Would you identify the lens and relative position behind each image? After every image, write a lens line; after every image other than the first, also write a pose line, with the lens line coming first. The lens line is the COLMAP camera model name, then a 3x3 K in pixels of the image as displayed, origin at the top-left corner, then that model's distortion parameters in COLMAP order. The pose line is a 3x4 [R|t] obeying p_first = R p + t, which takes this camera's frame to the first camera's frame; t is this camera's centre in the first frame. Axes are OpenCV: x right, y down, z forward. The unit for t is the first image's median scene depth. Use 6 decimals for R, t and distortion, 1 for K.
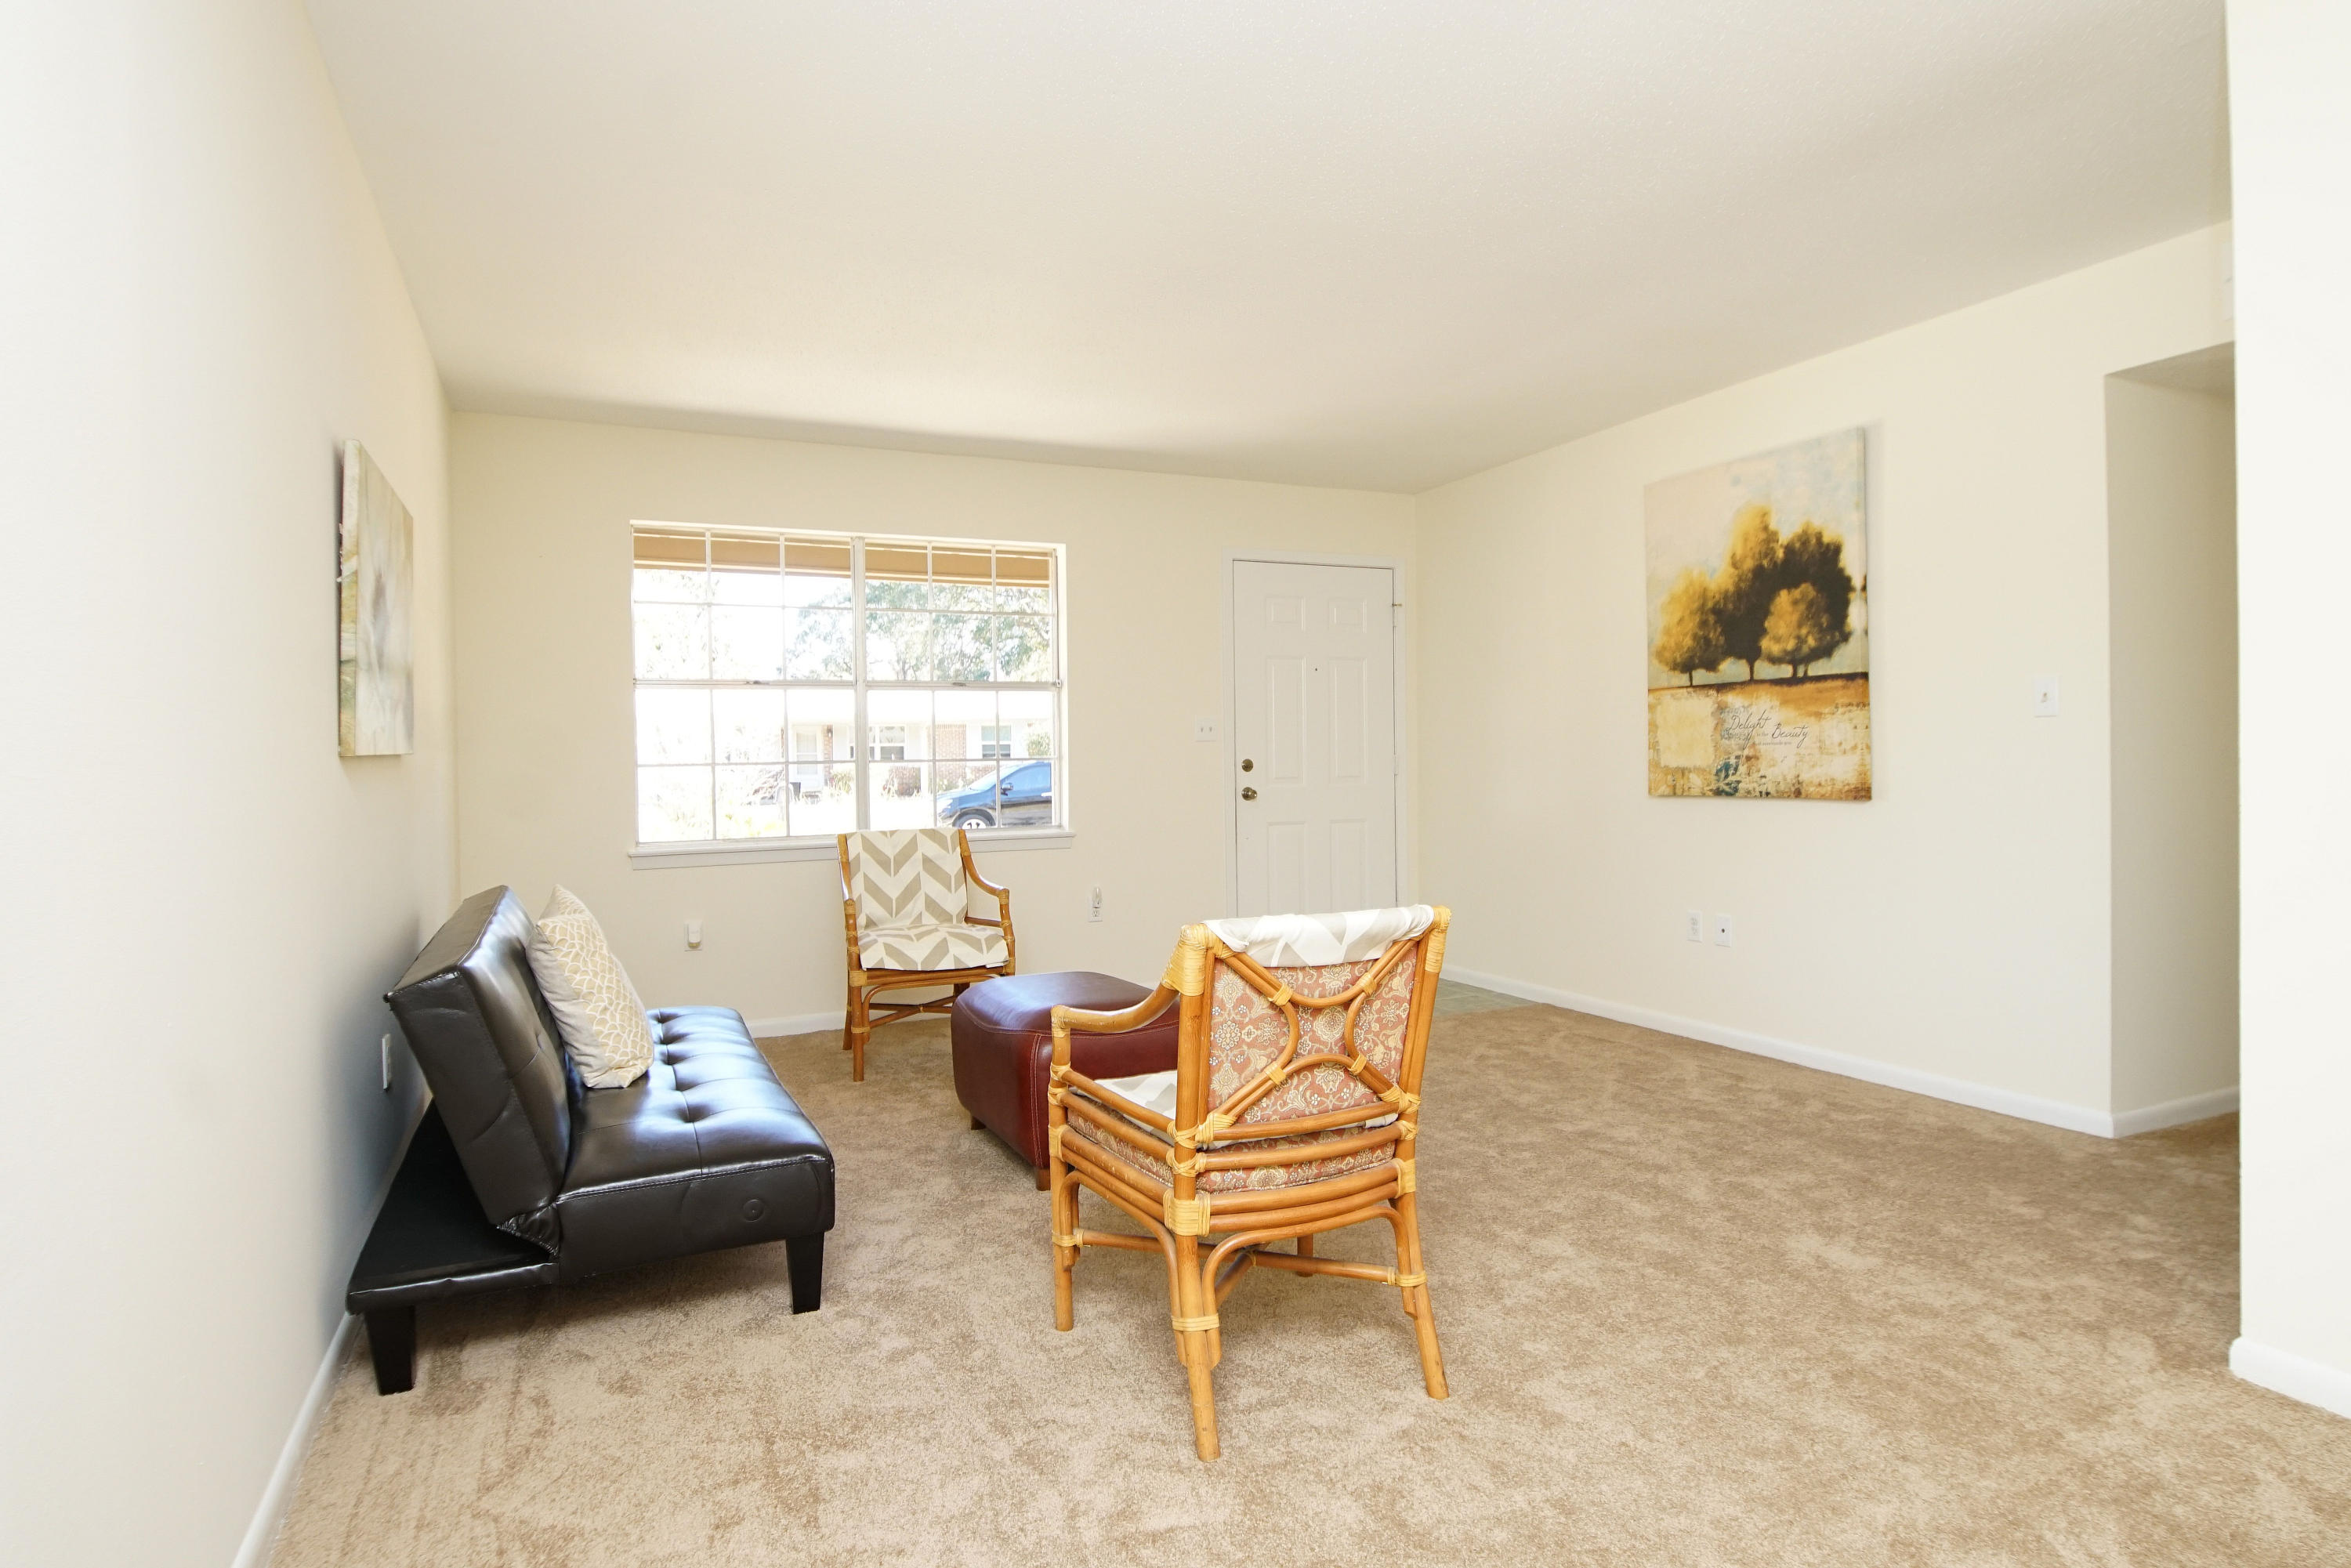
lens RADIAL K [[1255.7, 0, 1158.4], [0, 1255.7, 773.1], [0, 0, 1]] dist [0.040156, -0.033728]
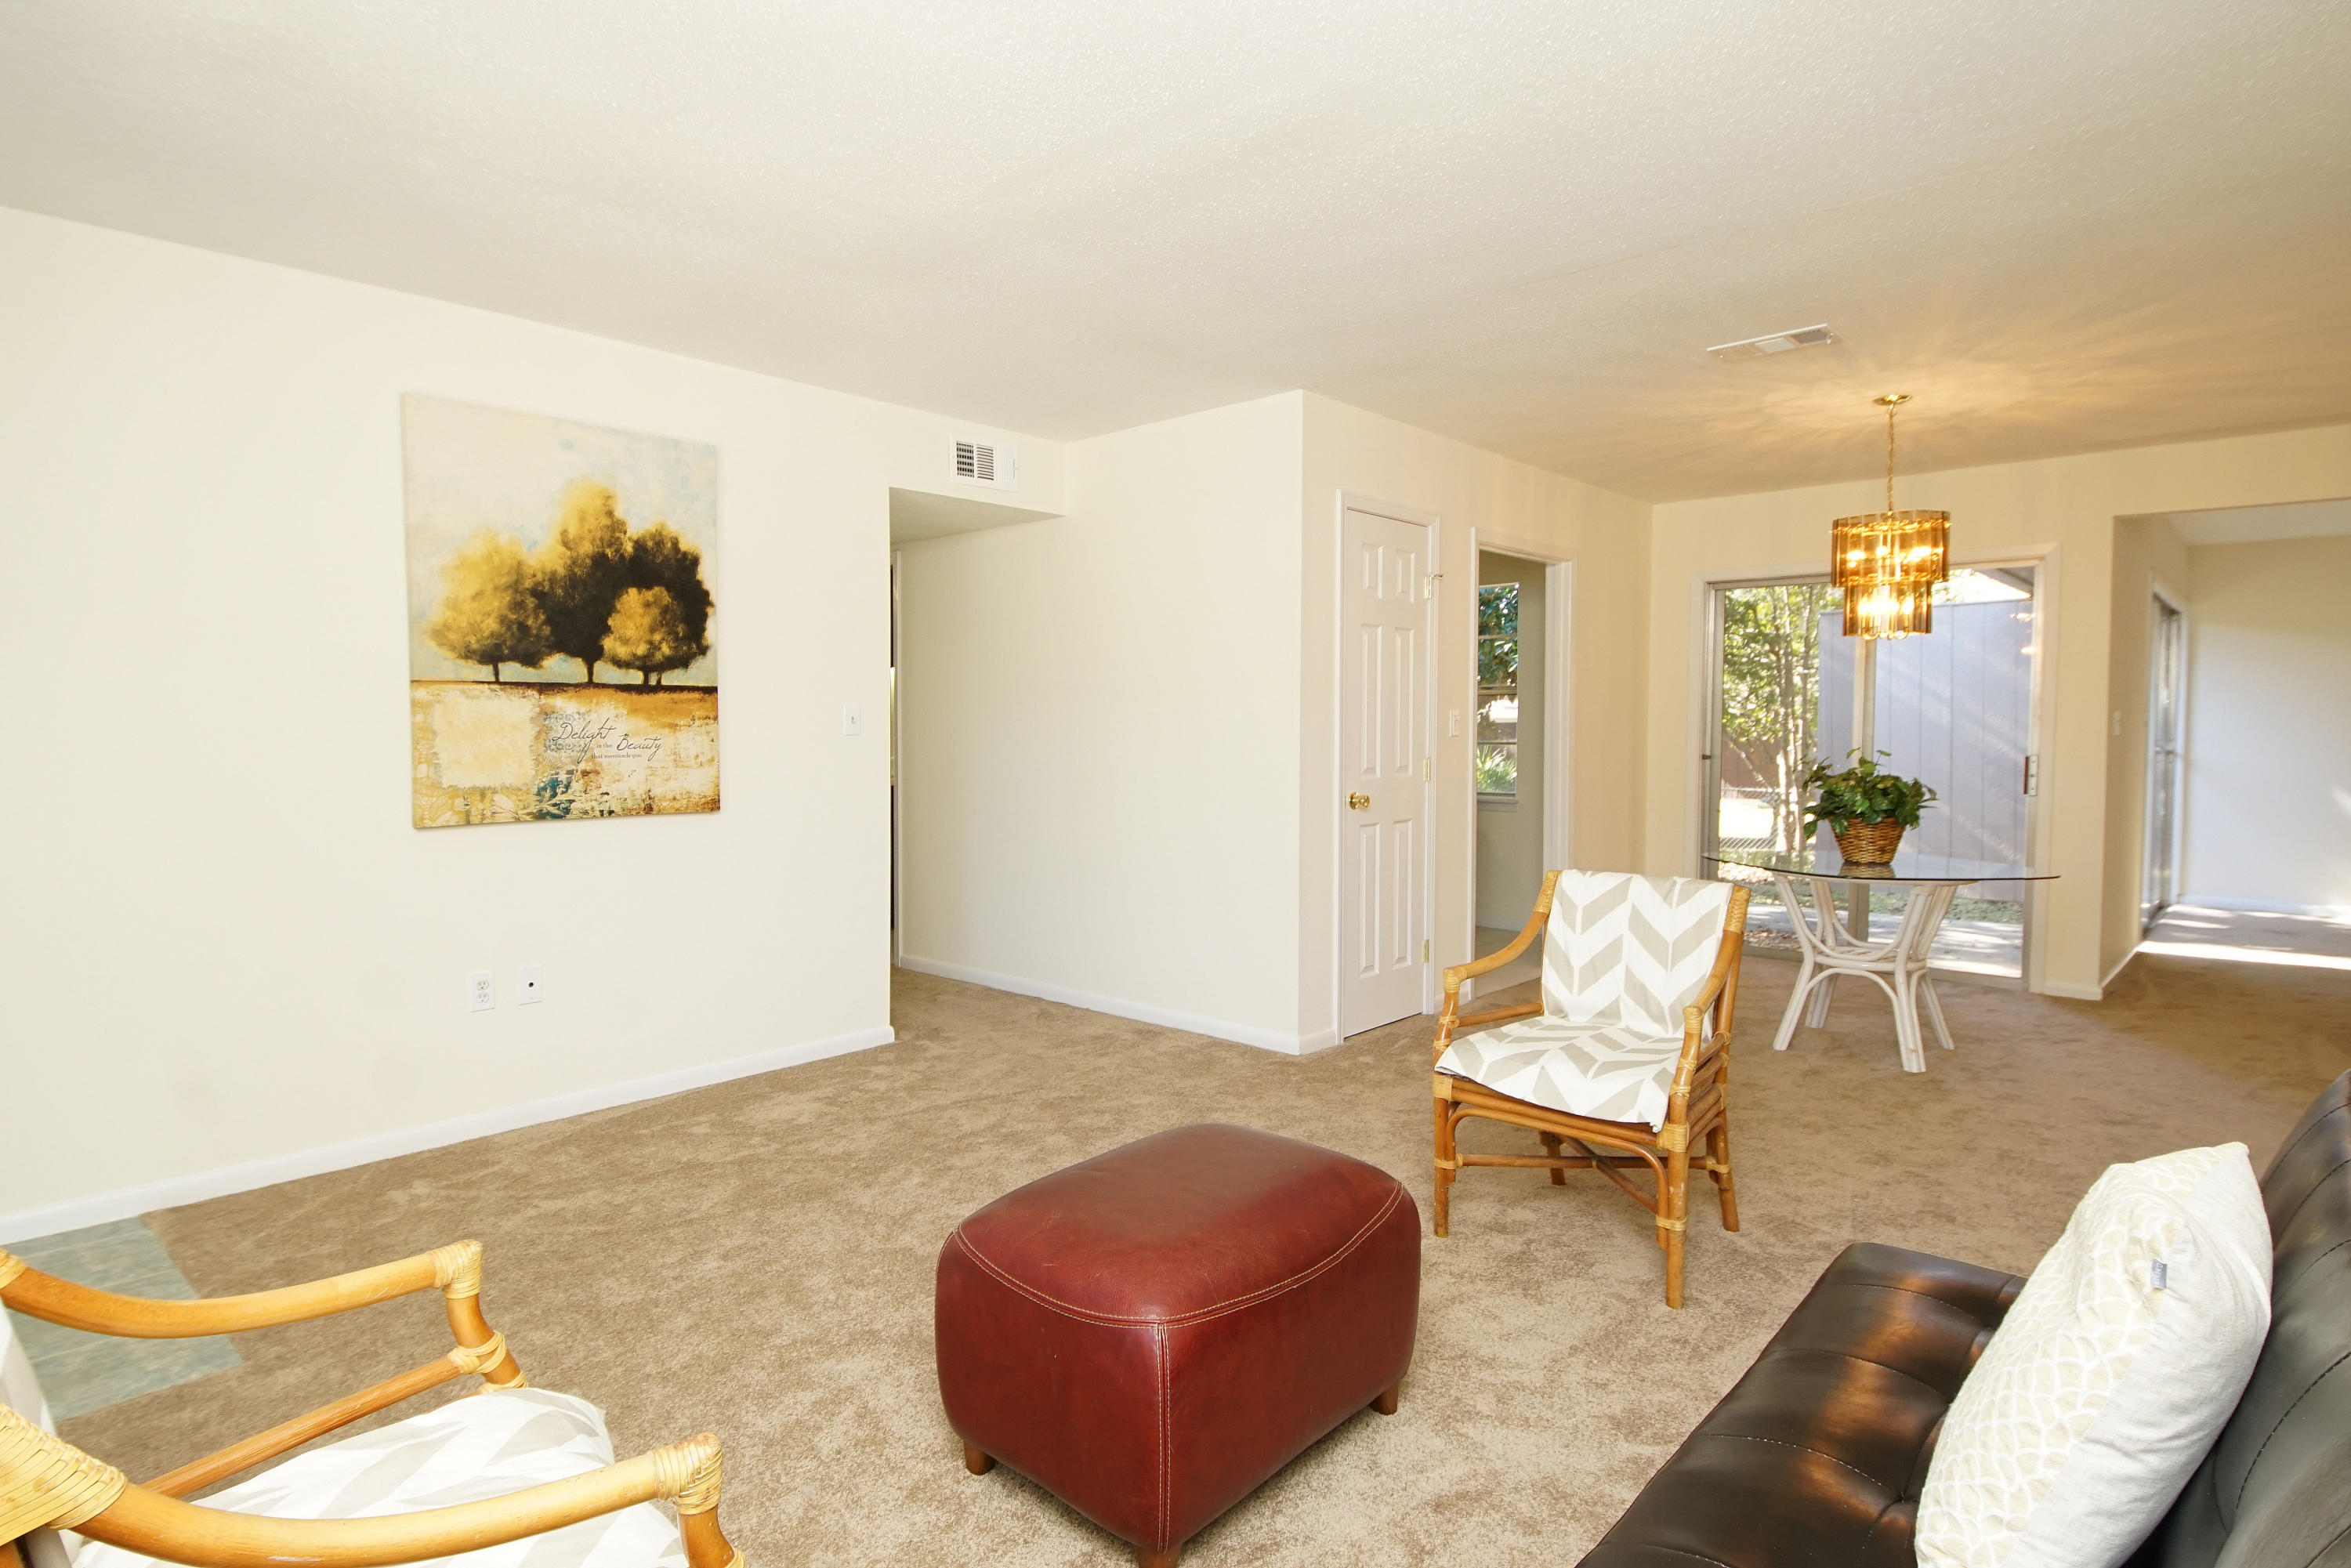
lens RADIAL K [[1255.7, 0, 1158.4], [0, 1255.7, 773.1], [0, 0, 1]] dist [0.040156, -0.033728]
pose [[-0.394316, -0.019962, 0.918758, -0.493341], [0.015635, 0.999474, 0.028427, -0.030990], [-0.918842, 0.025574, -0.393796, 1.006653]]
